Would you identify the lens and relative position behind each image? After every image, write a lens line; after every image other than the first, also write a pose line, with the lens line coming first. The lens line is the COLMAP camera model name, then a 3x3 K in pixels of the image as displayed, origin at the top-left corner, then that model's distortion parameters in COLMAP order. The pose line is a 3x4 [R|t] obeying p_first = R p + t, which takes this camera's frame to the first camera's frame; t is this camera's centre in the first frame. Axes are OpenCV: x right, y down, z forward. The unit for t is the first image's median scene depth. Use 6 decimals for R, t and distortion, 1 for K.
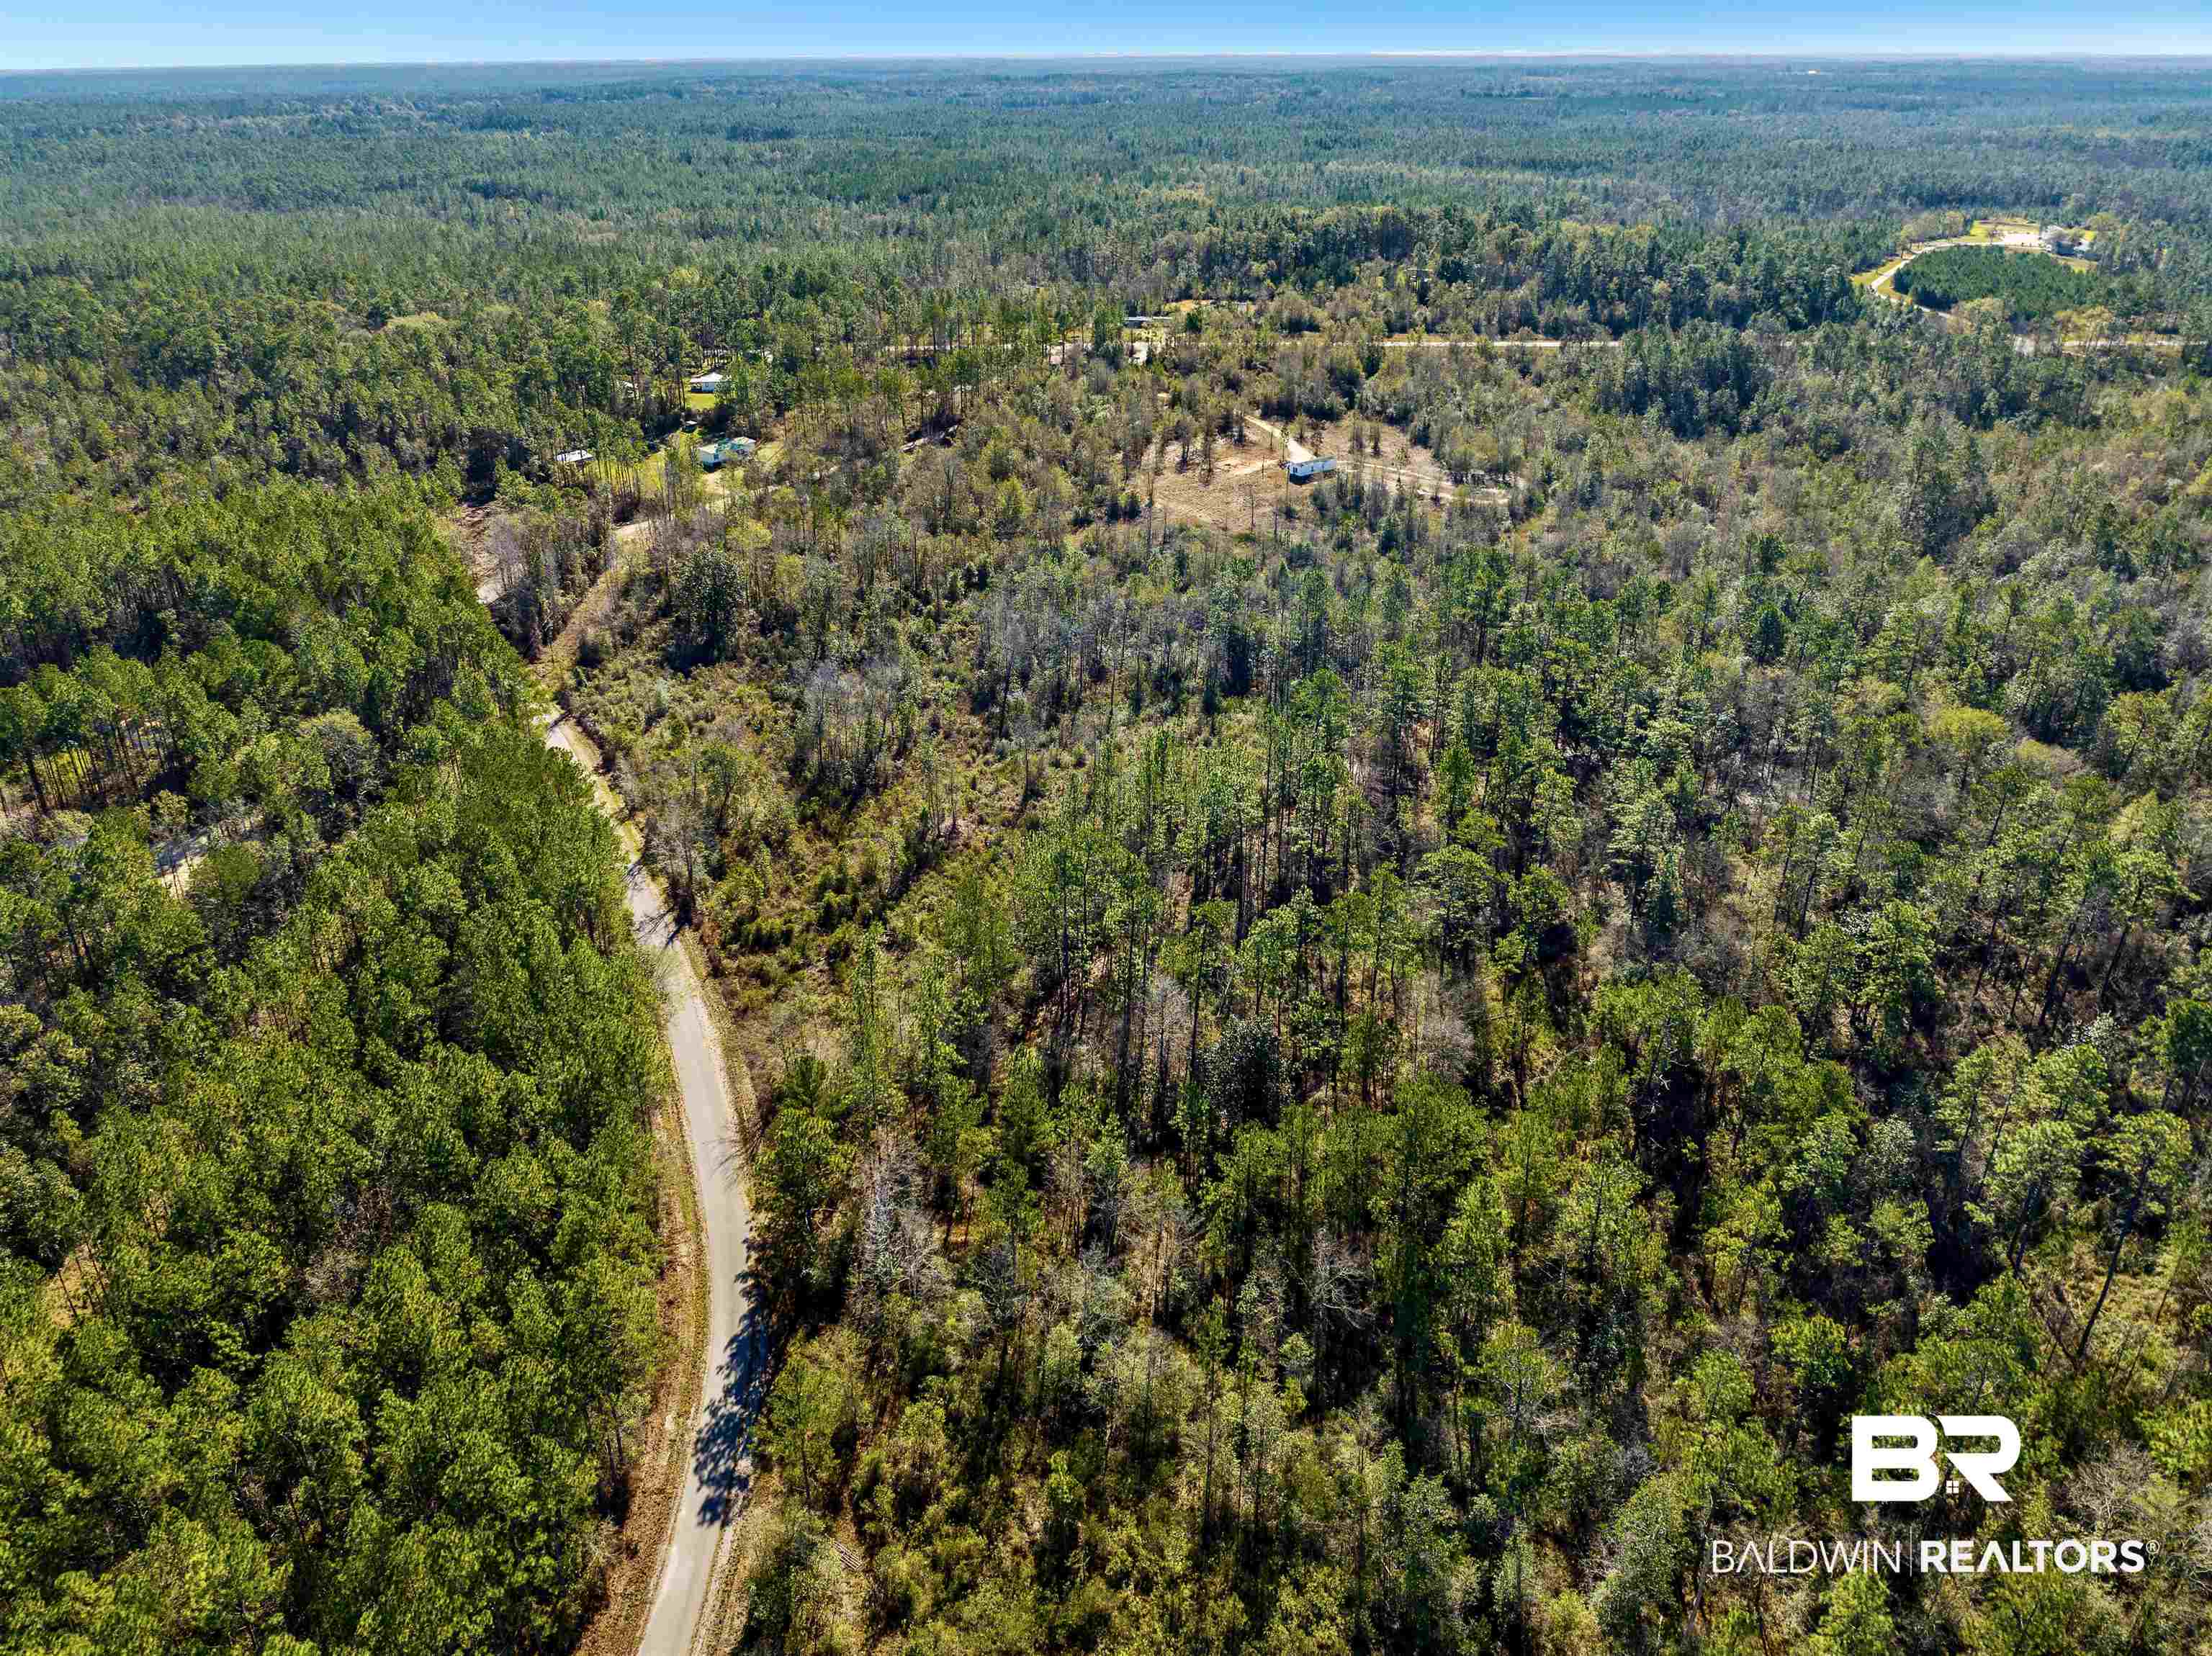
lens RADIAL K [[1542.6, 0, 1106.0], [0, 1542.6, 828.0], [0, 0, 1]] dist [-0.026305, 0.017232]
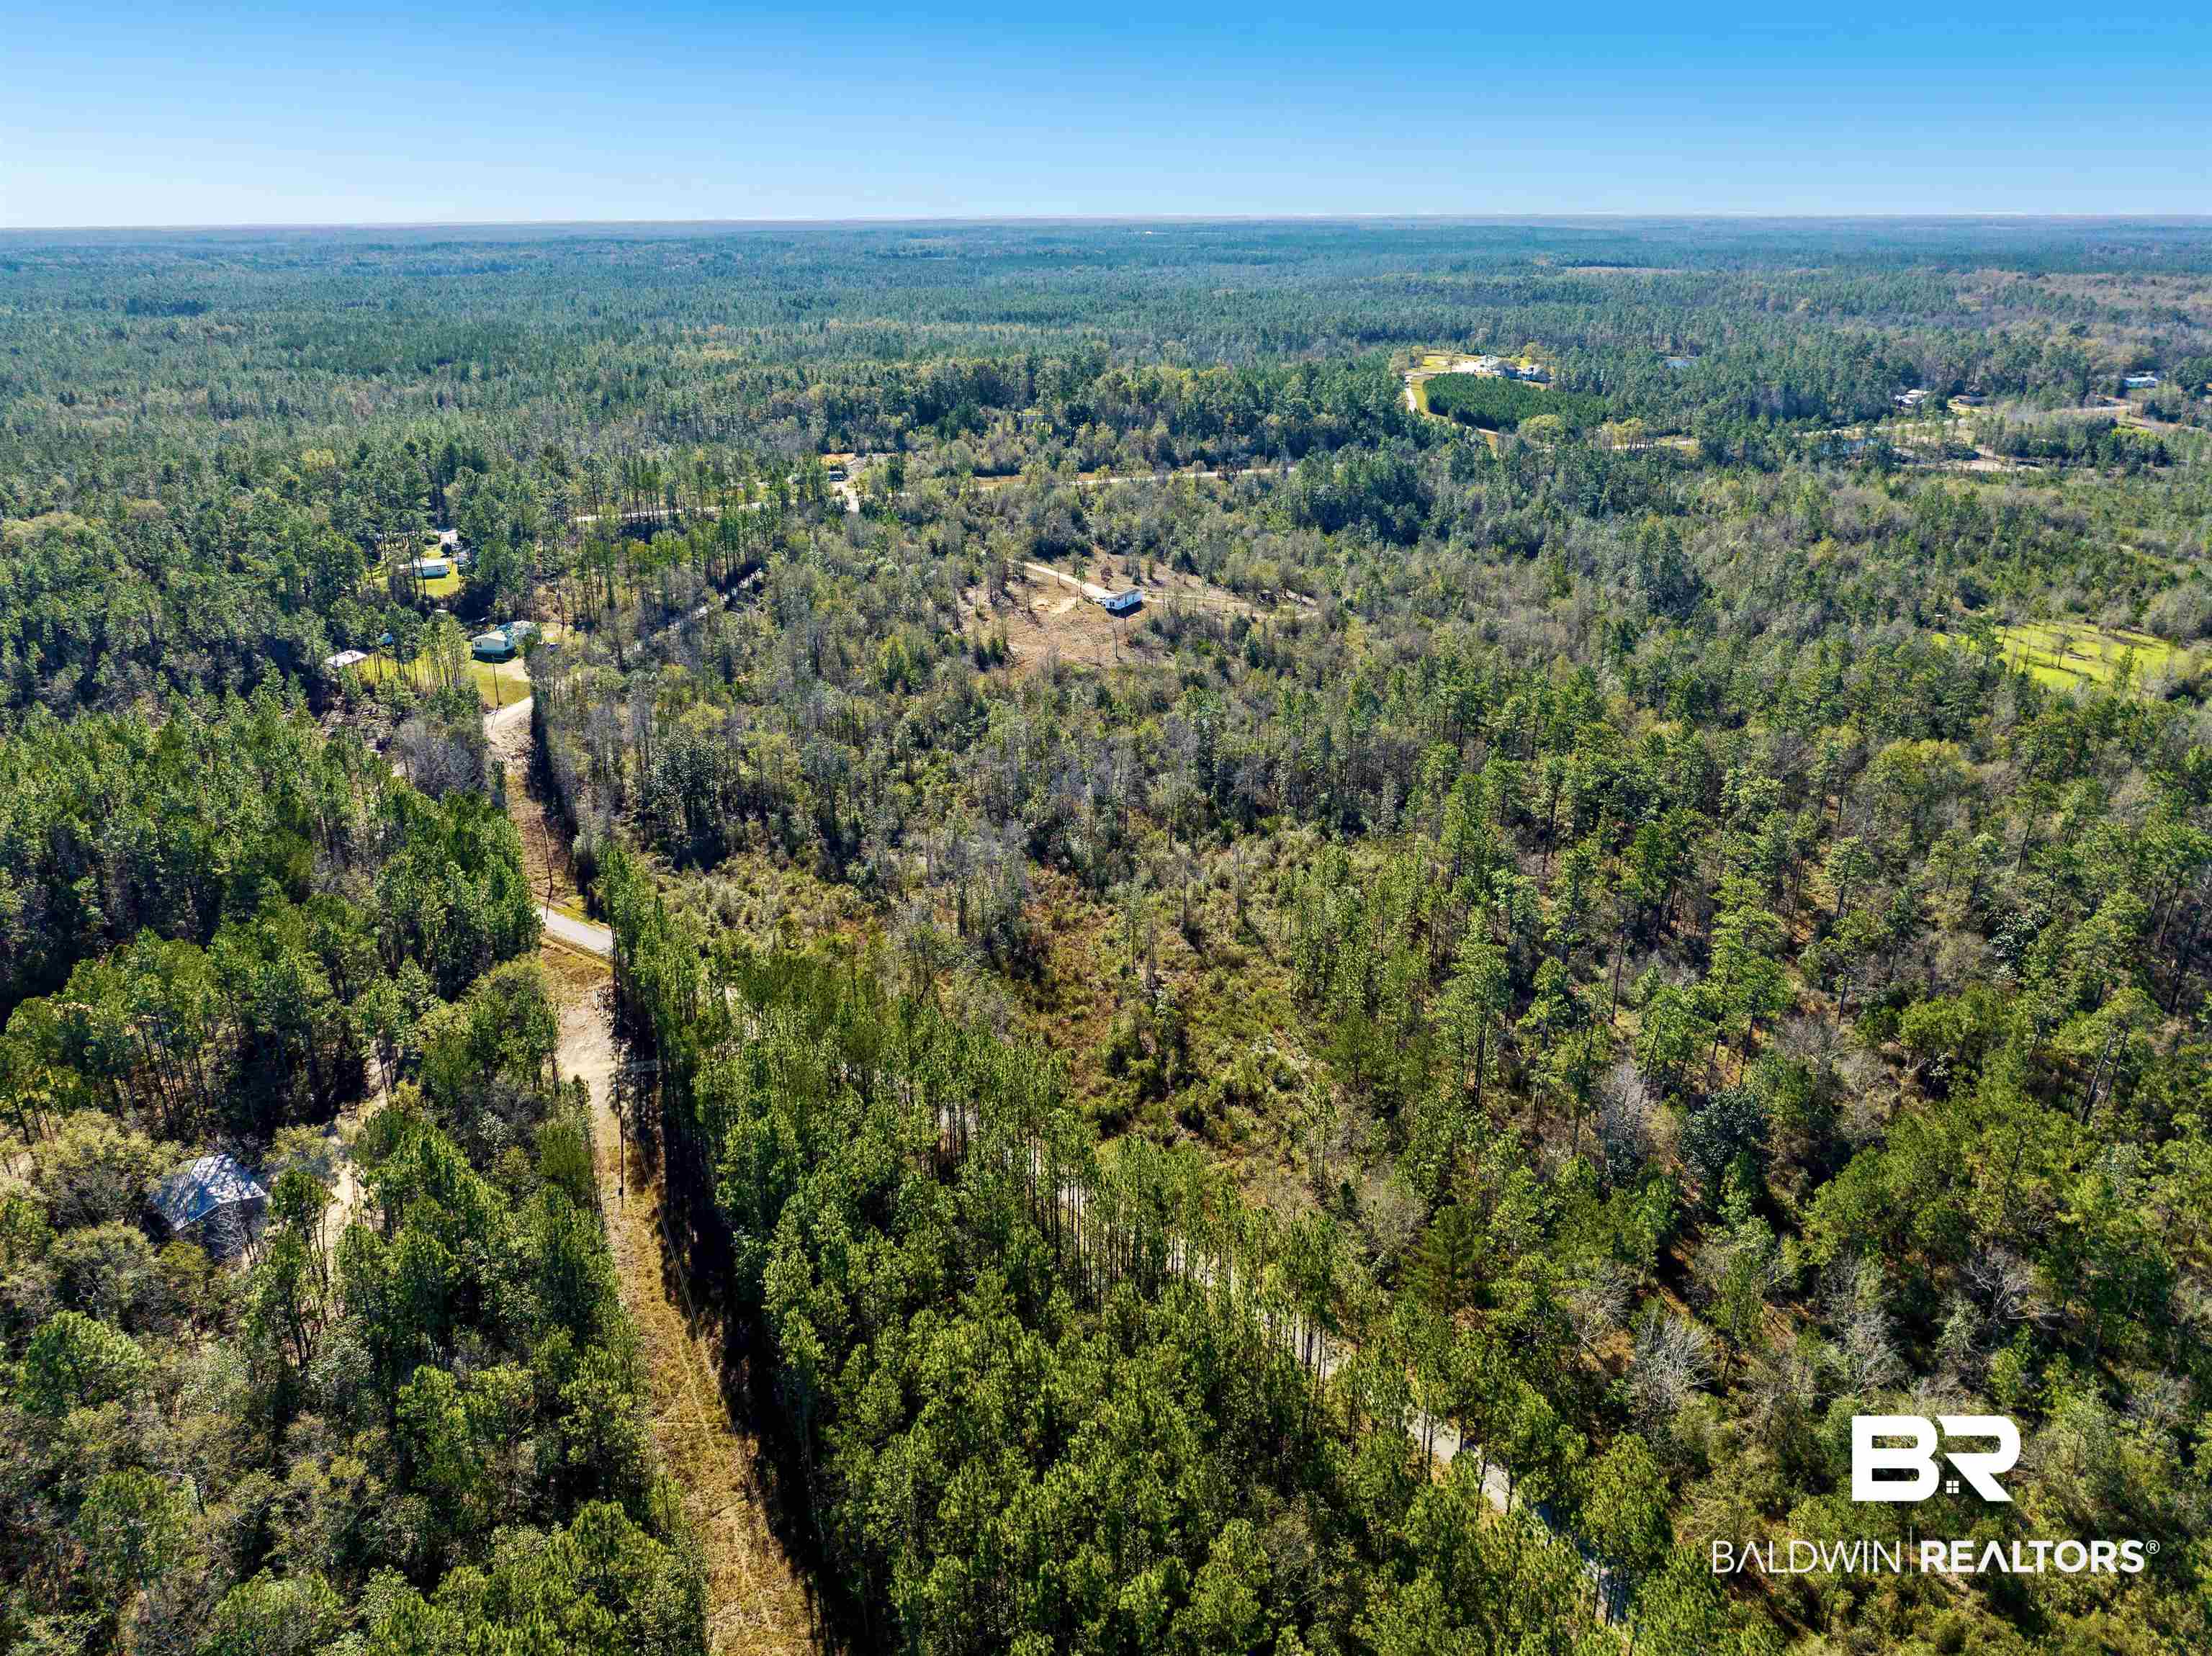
lens RADIAL K [[1542.6, 0, 1106.0], [0, 1542.6, 828.0], [0, 0, 1]] dist [-0.026305, 0.017232]
pose [[0.932829, -0.133601, 0.334635, -0.152532], [0.163241, 0.984640, -0.061940, -0.011878], [-0.321219, 0.112406, 0.940310, 0.025482]]
